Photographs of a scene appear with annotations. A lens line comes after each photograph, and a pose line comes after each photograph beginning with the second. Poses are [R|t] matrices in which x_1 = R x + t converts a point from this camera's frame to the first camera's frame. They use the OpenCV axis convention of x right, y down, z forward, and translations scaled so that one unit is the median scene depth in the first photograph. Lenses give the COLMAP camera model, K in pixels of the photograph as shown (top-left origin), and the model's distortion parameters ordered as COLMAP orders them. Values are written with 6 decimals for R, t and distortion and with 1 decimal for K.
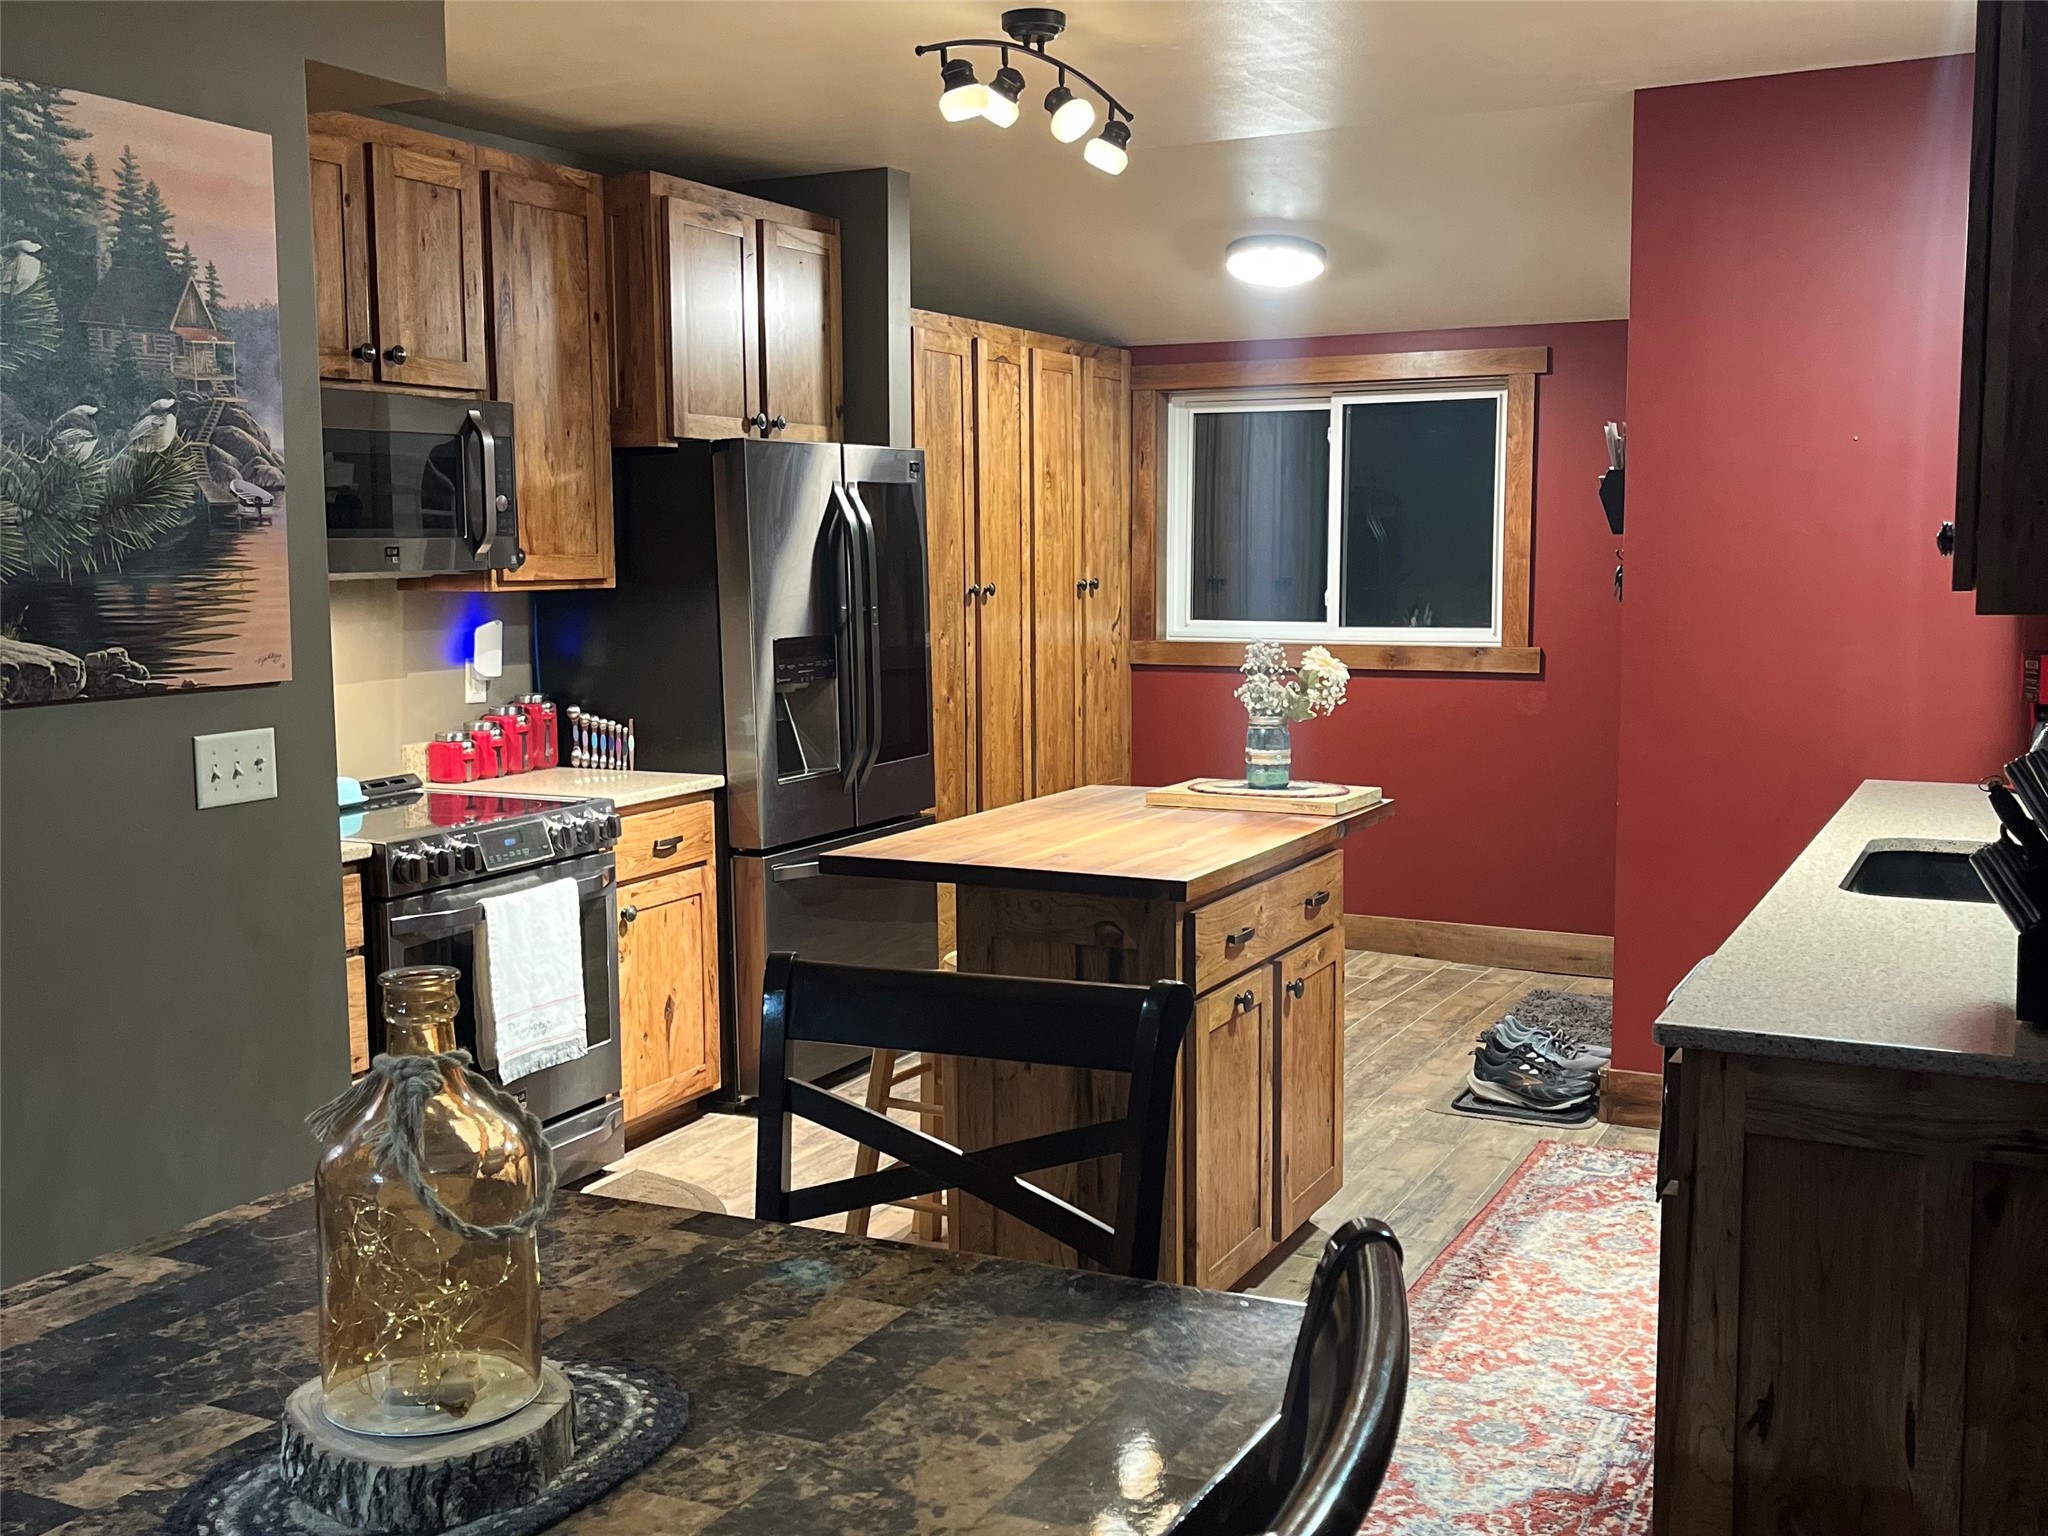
lens RADIAL K [[2088.8, 0, 1024.0], [0, 2088.8, 768.0], [0, 0, 1]] dist [0.065558, -0.110272]
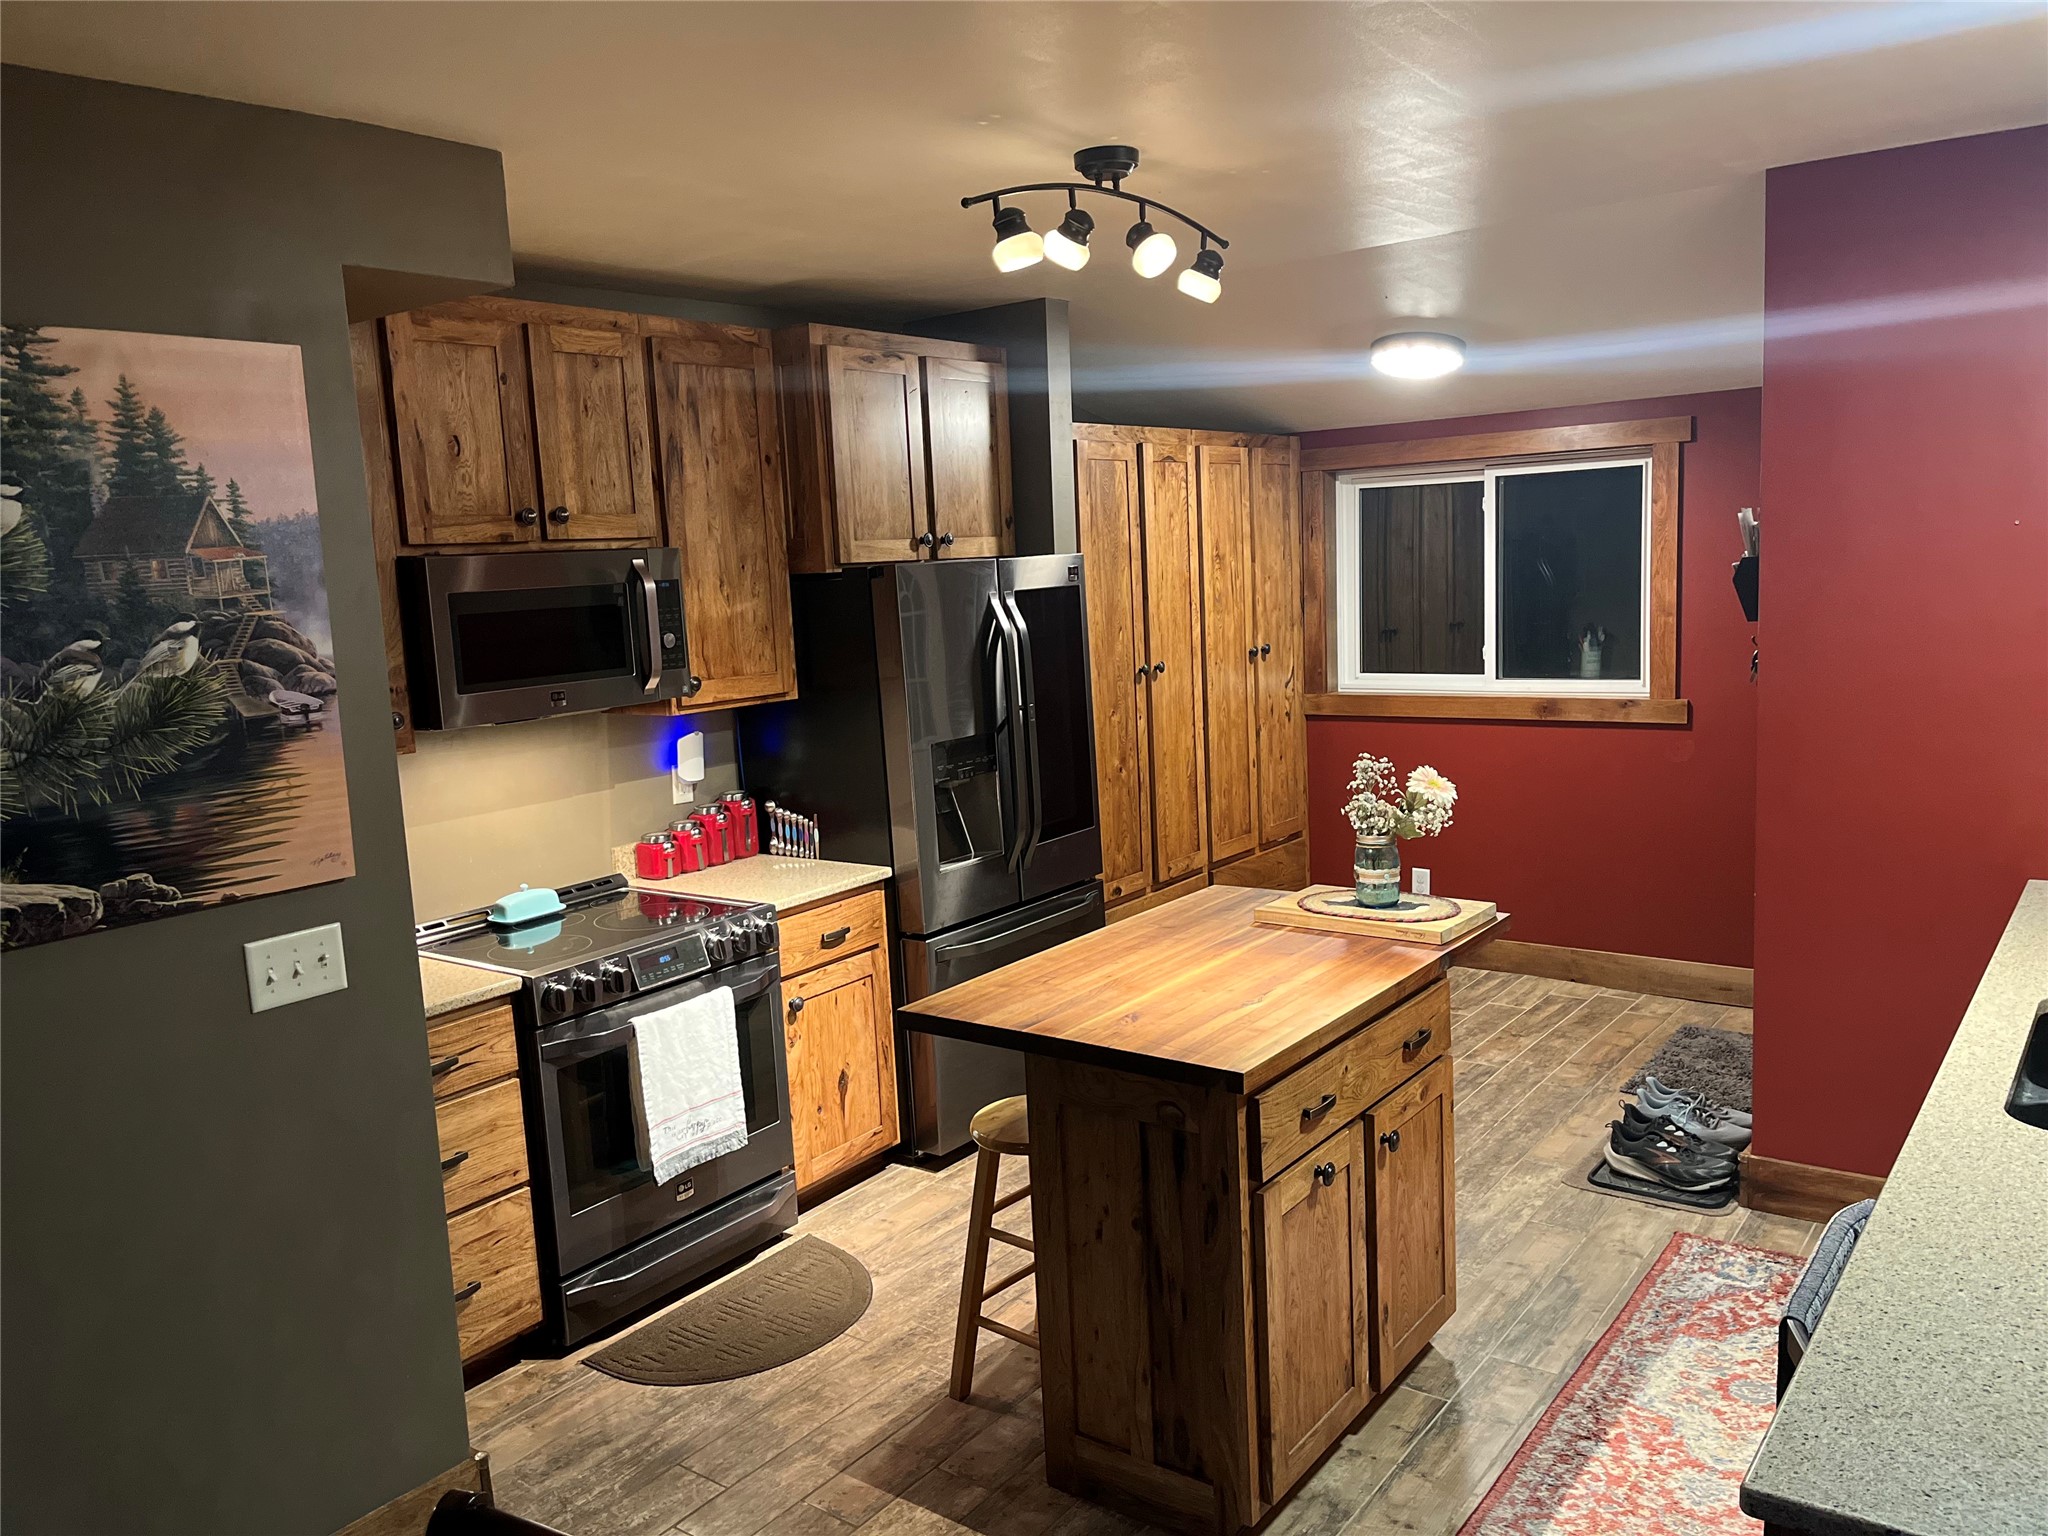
lens RADIAL K [[1542.8, 0, 1024.0], [0, 1542.8, 768.0], [0, 0, 1]] dist [0.064849, -0.088772]
pose [[0.983097, -0.017348, -0.182259, 0.080368], [0.023991, 0.999123, 0.034303, -0.079828], [0.181504, -0.038096, 0.982652, 0.221411]]
